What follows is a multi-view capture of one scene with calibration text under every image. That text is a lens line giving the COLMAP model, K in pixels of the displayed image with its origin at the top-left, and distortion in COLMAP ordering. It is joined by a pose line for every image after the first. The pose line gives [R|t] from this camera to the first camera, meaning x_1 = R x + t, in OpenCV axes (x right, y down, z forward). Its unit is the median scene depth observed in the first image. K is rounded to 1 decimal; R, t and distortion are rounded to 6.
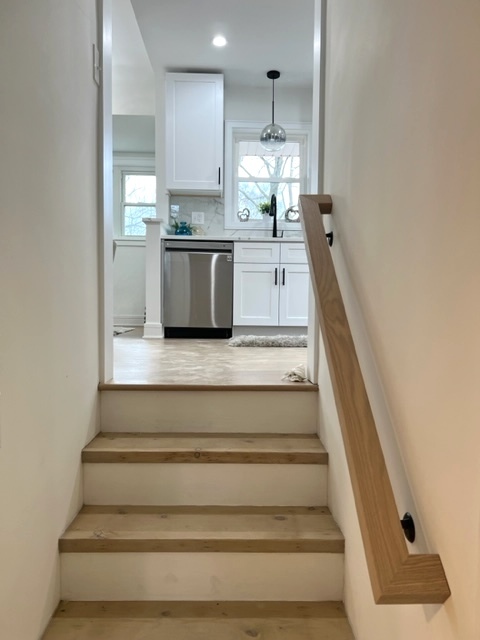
lens RADIAL K [[485.6, 0, 240.8], [0, 485.6, 320.7], [0, 0, 1]] dist [0.042448, 0.001957]
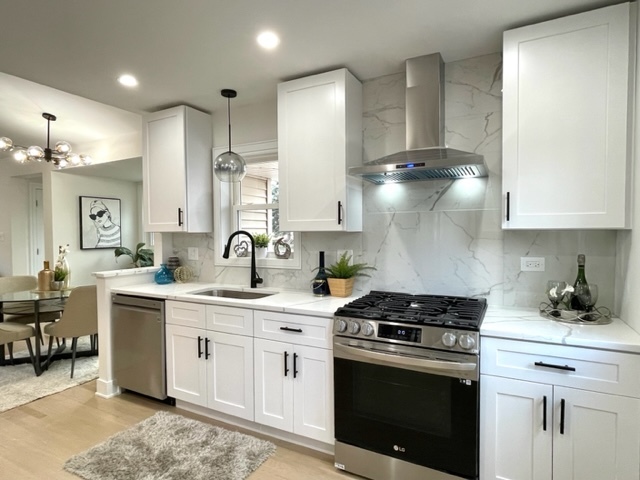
lens RADIAL K [[358.2, 0, 320.5], [0, 358.2, 242.8], [0, 0, 1]] dist [0.005798, -0.004120]
pose [[0.877278, -0.005374, -0.479952, 0.489263], [-0.001375, 0.999905, -0.013711, -0.234639], [0.479980, 0.012688, 0.877188, 0.532496]]
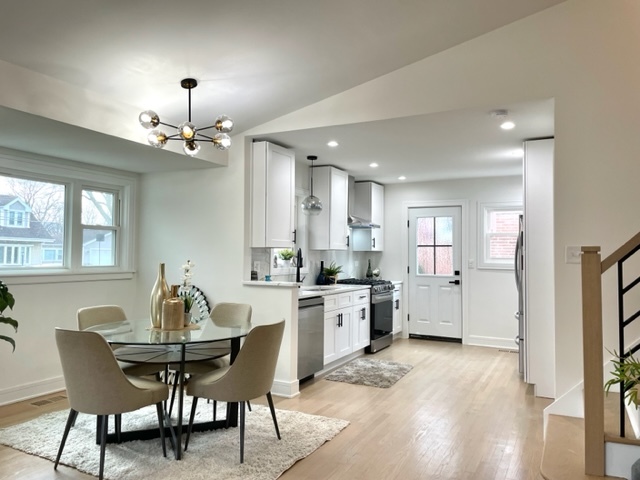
lens RADIAL K [[483.0, 0, 312.4], [0, 483.0, 220.7], [0, 0, 1]] dist [0.000583, -0.001139]
pose [[0.480186, 0.053492, 0.875534, -1.012285], [0.031375, 0.996453, -0.078088, -0.236045], [-0.876605, 0.064967, 0.476804, 0.402880]]
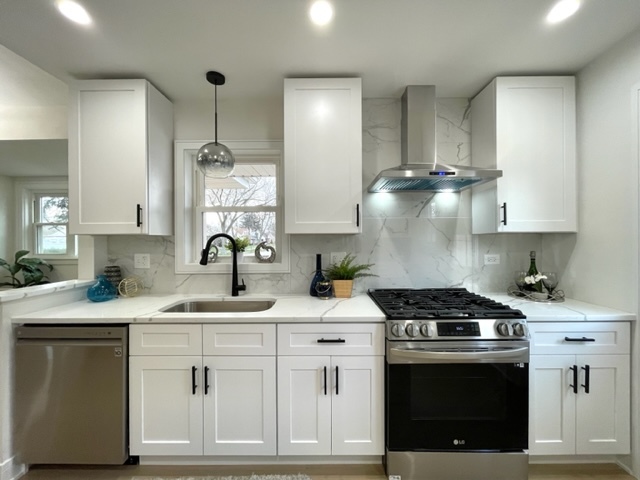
lens RADIAL K [[257.4, 0, 322.1], [0, 257.4, 239.8], [0, 0, 1]] dist [-0.005789, 0.002294]
pose [[0.999397, -0.019869, -0.028477, 0.230609], [0.018609, 0.998865, -0.043851, -0.233384], [0.029316, 0.043294, 0.998632, 0.617590]]
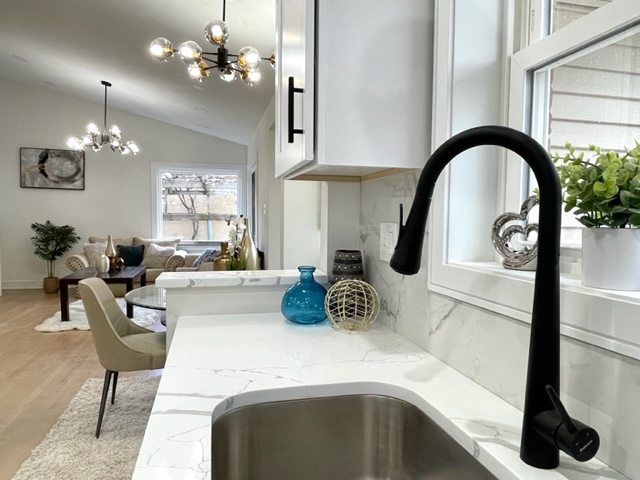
lens RADIAL K [[454.7, 0, 320.1], [0, 454.7, 241.8], [0, 0, 1]] dist [0.002691, 0.001076]
pose [[0.209163, 0.044513, -0.976867, 0.189643], [-0.045388, 0.998329, 0.035773, -0.231221], [0.976827, 0.036855, 0.210833, 0.946118]]
